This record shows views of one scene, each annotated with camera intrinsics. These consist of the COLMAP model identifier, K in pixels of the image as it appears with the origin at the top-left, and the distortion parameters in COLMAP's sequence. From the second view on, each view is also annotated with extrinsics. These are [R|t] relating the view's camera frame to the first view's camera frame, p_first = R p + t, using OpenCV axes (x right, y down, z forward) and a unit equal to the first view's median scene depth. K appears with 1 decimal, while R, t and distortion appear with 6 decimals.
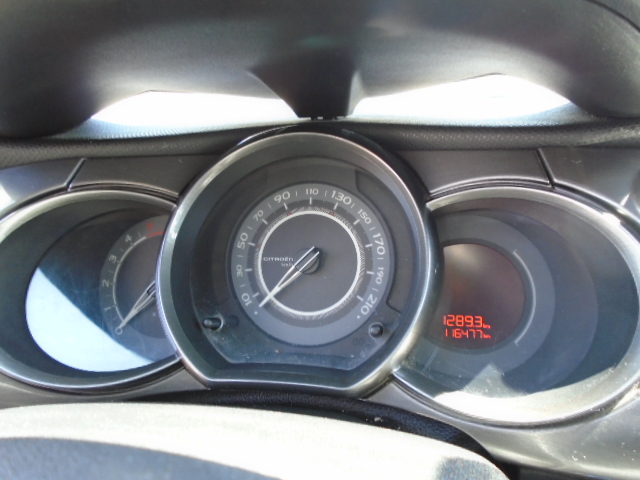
lens RADIAL K [[494.8, 0, 319.1], [0, 494.8, 243.0], [0, 0, 1]] dist [-0.013742, -0.005349]
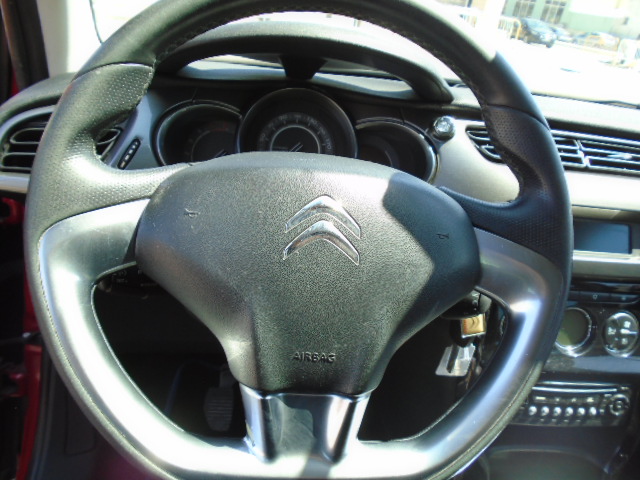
lens RADIAL K [[491.2, 0, 320.0], [0, 491.2, 240.0], [0, 0, 1]] dist [-0.006549, 0.004997]
pose [[0.955211, 0.029568, 0.294446, -0.526714], [-0.067356, 0.990603, 0.119031, 0.161880], [-0.288160, -0.133533, 0.948226, -1.069294]]
